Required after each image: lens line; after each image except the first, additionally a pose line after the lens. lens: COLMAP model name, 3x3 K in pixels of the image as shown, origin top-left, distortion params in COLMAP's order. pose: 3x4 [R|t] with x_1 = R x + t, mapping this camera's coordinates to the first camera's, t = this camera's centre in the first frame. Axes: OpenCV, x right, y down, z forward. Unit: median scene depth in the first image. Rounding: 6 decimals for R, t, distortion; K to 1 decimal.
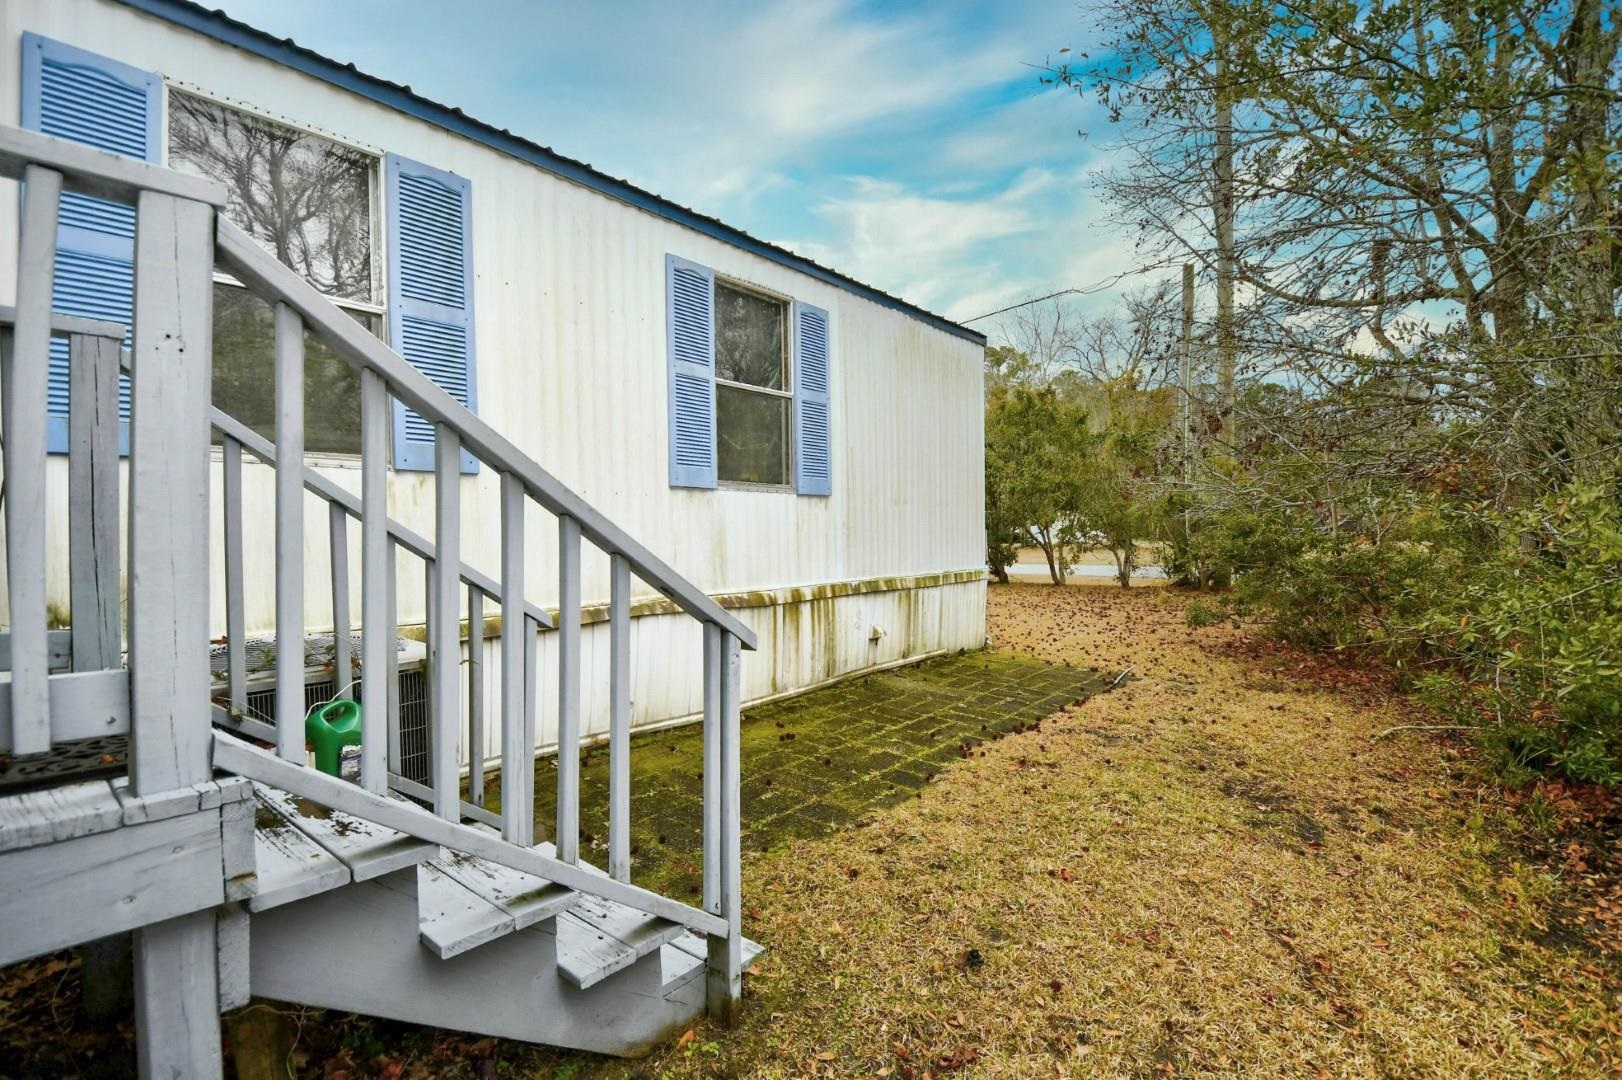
lens RADIAL K [[710.5, 0, 809.4], [0, 710.5, 529.2], [0, 0, 1]] dist [0.015076, -0.022550]
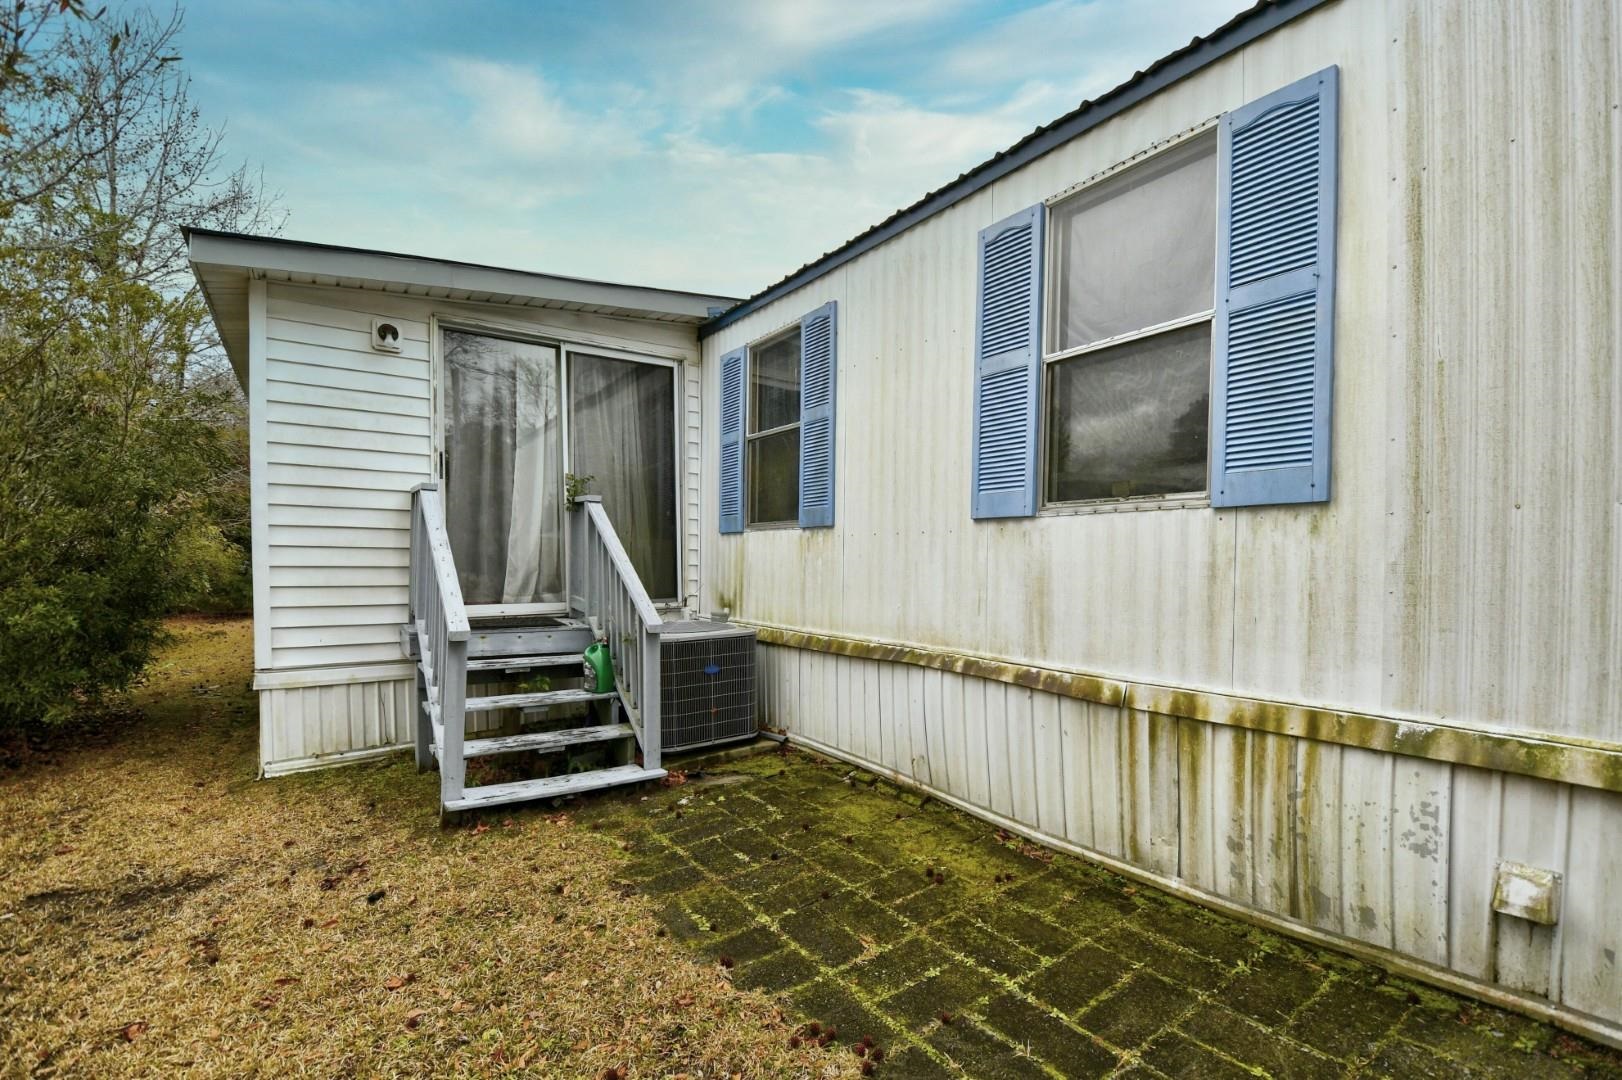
lens RADIAL K [[733.9, 0, 821.7], [0, 733.9, 551.2], [0, 0, 1]] dist [0.015030, -0.022766]
pose [[-0.233517, 0.004159, -0.972344, 0.626628], [0.009627, 0.999952, 0.001965, -0.025315], [0.972305, -0.008902, -0.233545, 0.964293]]
